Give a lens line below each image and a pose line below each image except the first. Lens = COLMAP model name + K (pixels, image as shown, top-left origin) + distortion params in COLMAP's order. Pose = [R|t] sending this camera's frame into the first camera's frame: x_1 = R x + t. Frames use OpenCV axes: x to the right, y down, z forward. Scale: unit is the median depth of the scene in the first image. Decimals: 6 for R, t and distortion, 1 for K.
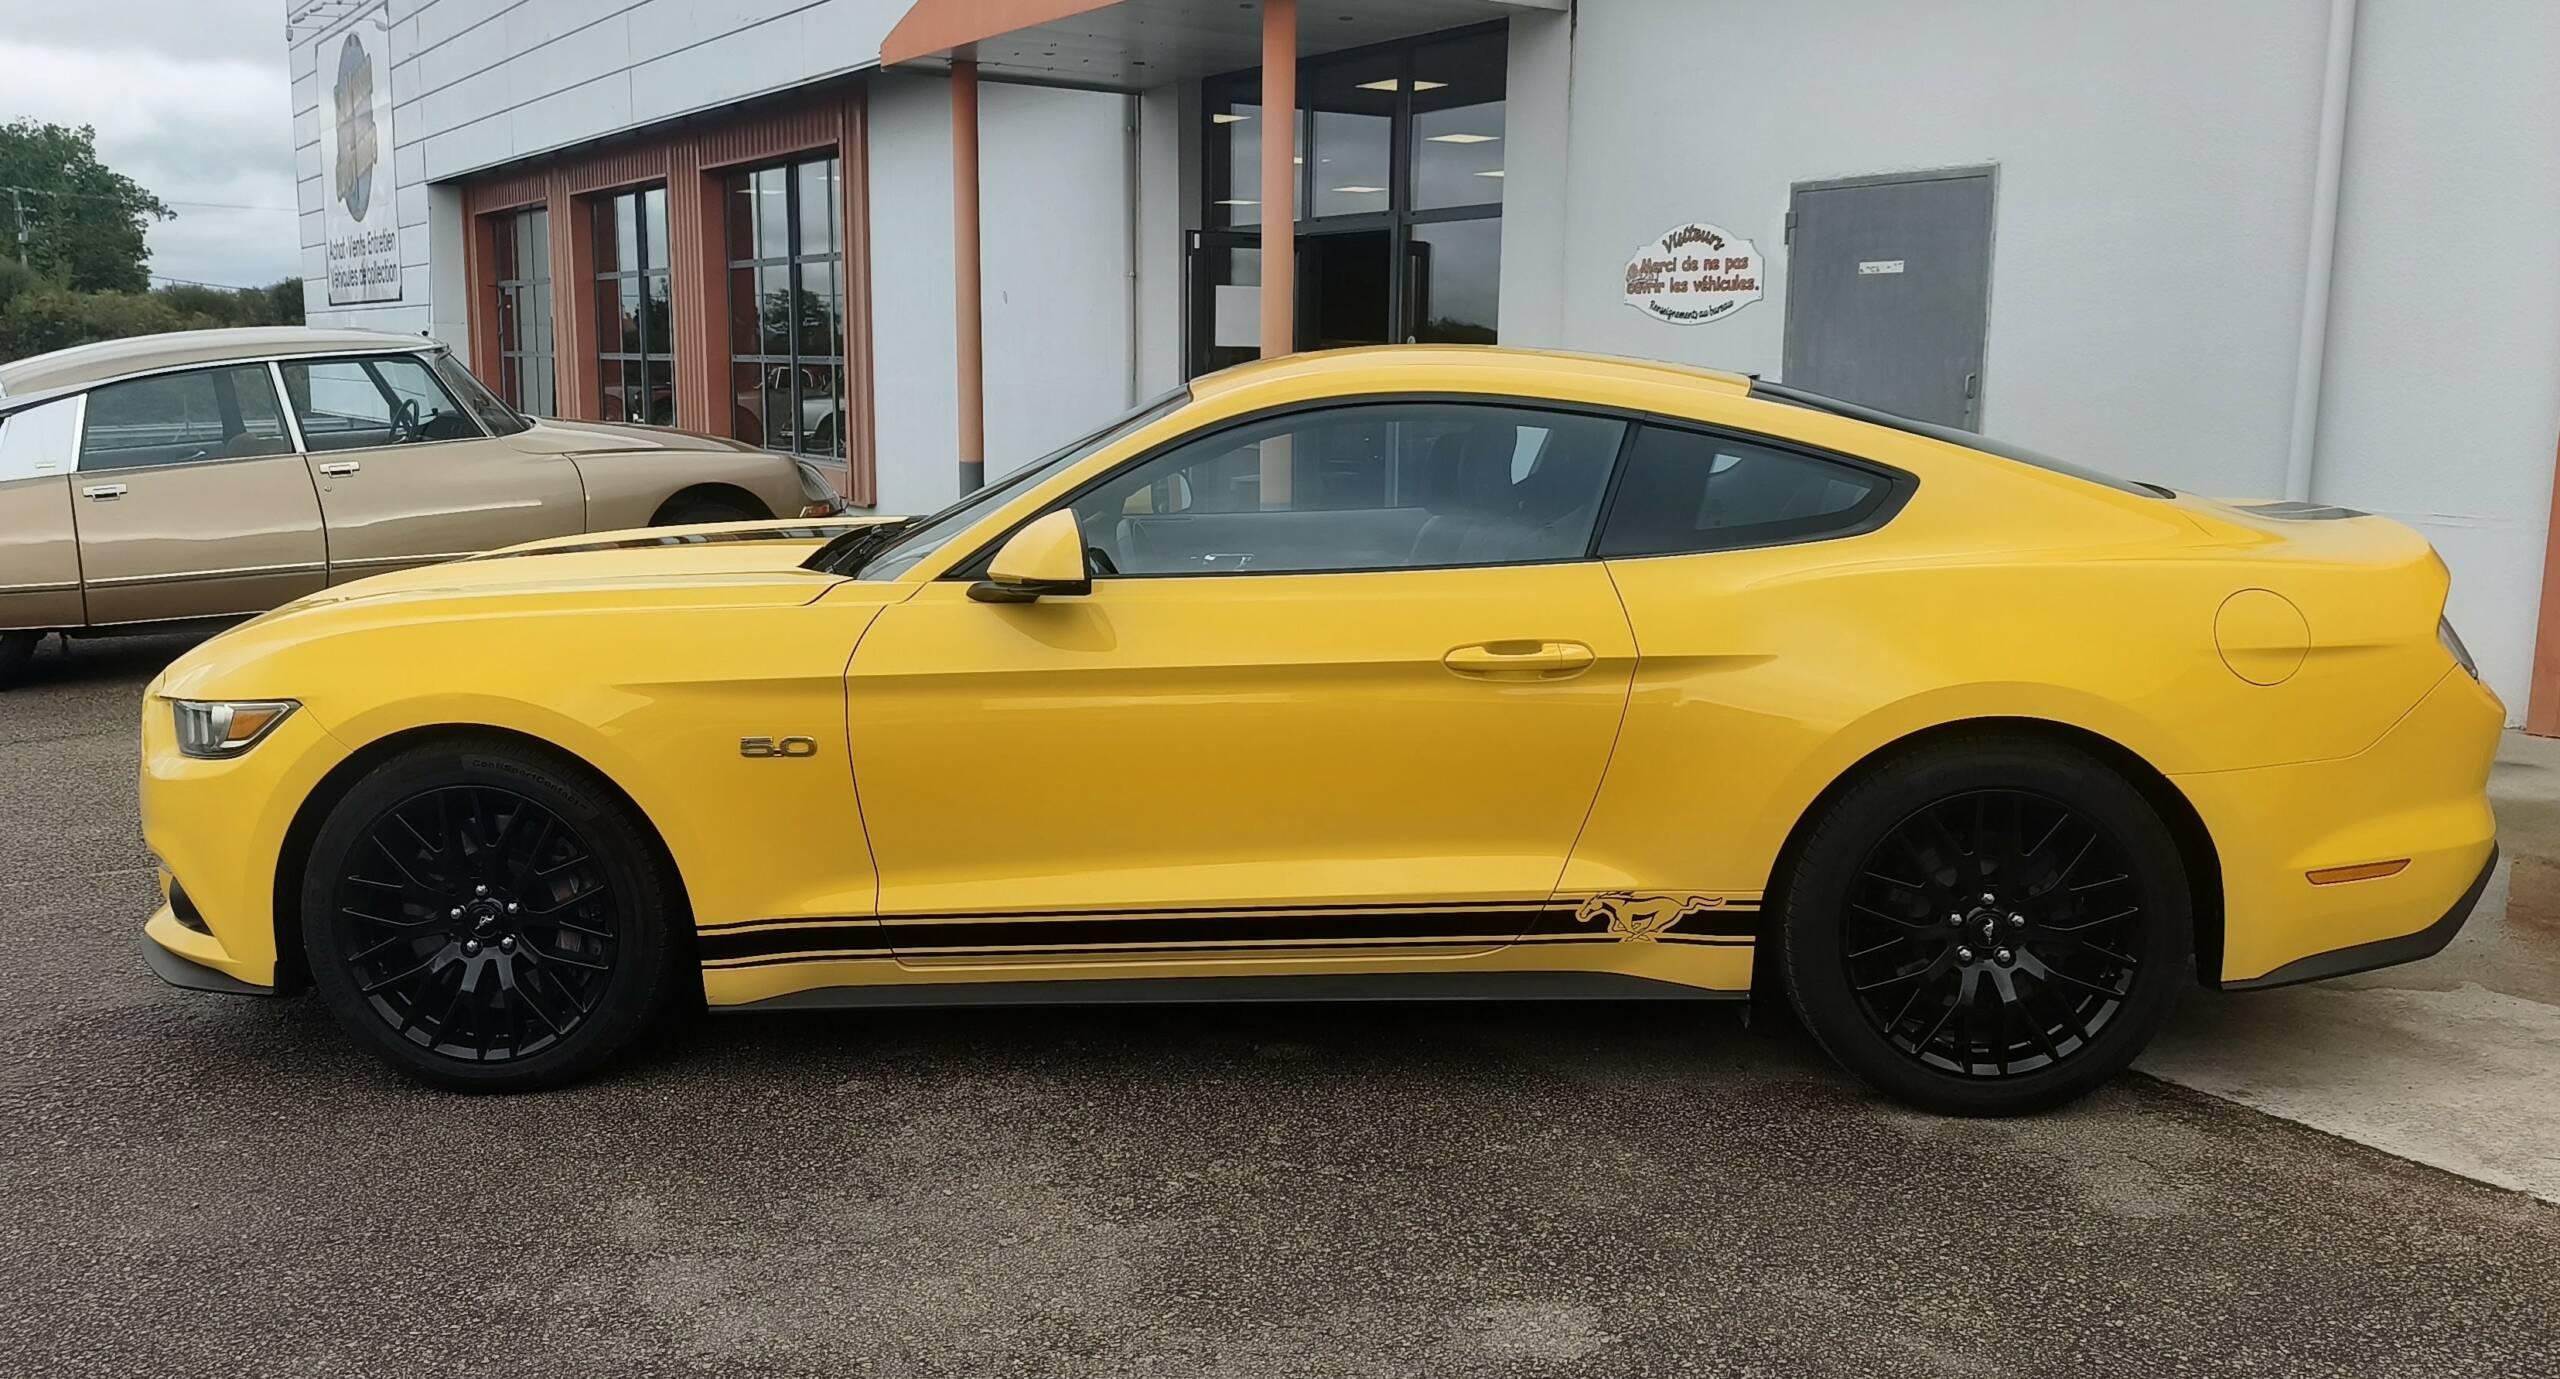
lens RADIAL K [[2131.9, 0, 1280.3], [0, 2131.9, 743.5], [0, 0, 1]] dist [0.130331, -0.199009]
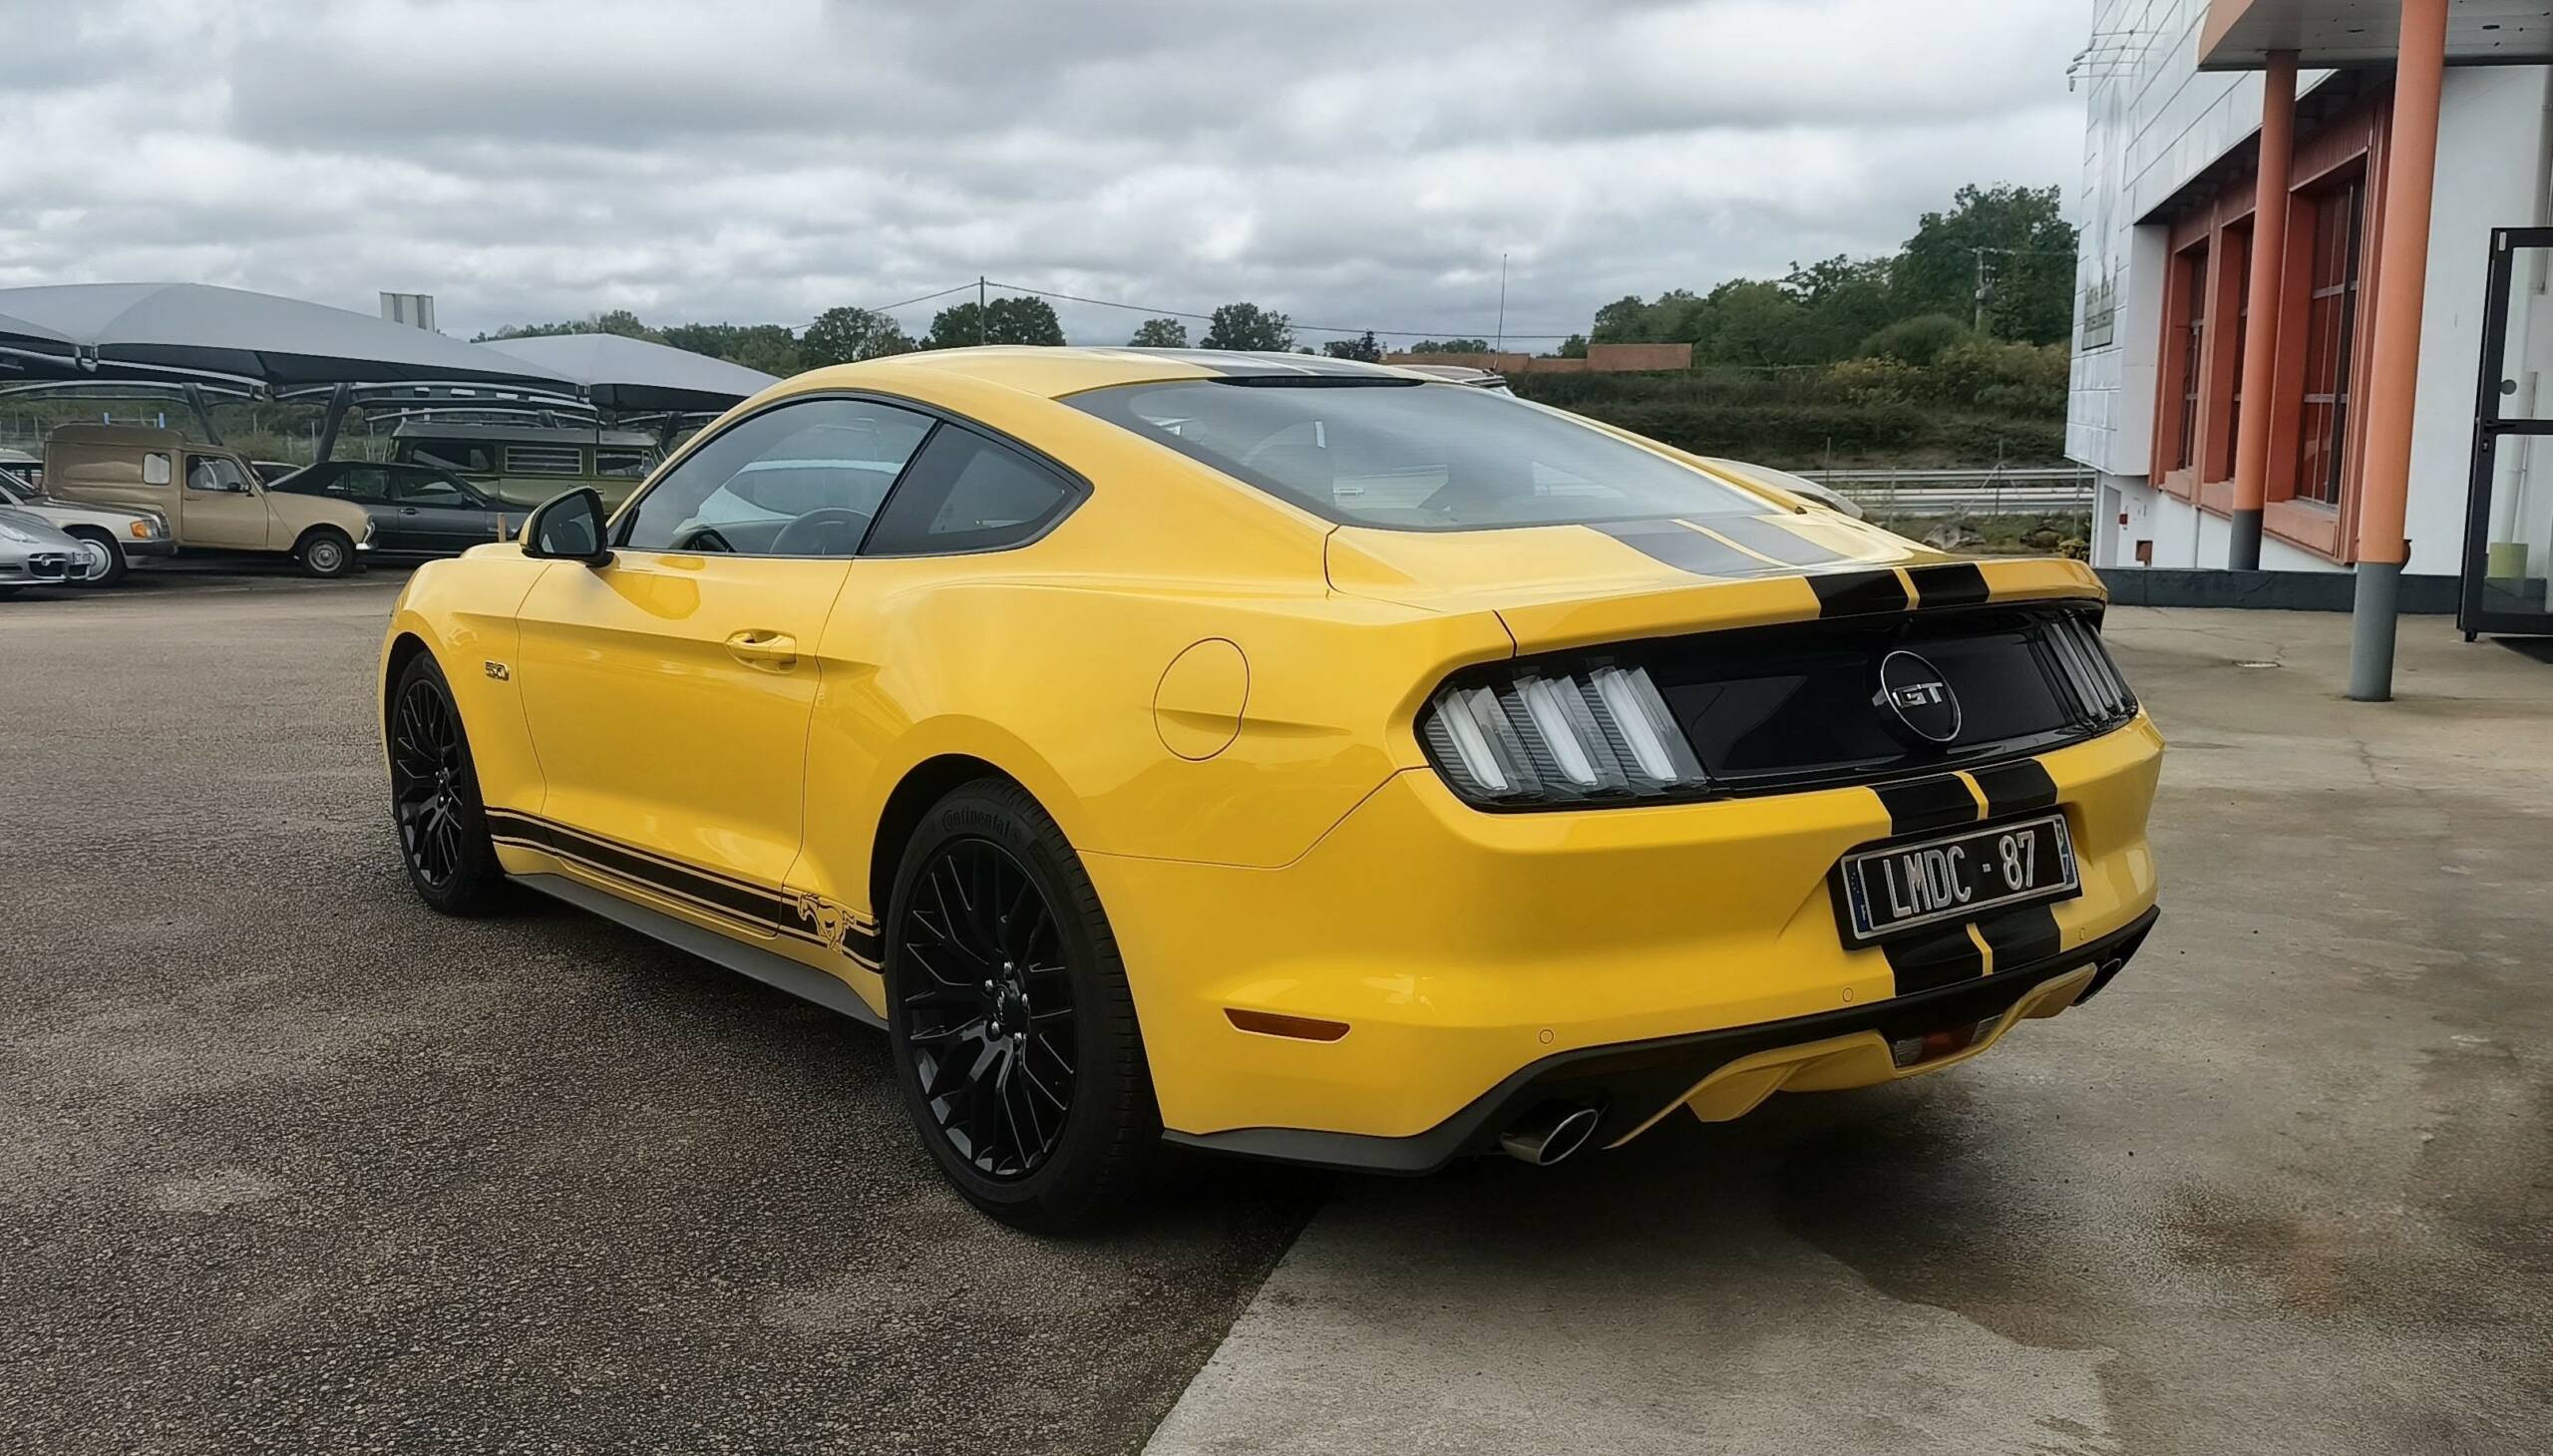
lens RADIAL K [[2227.3, 0, 1276.5], [0, 2227.3, 728.0], [0, 0, 1]] dist [0.054721, -0.005932]
pose [[0.642035, 0.108100, -0.759016, 0.404314], [-0.133588, 0.990639, 0.028089, -0.024172], [0.754947, 0.083361, 0.650466, 0.185358]]
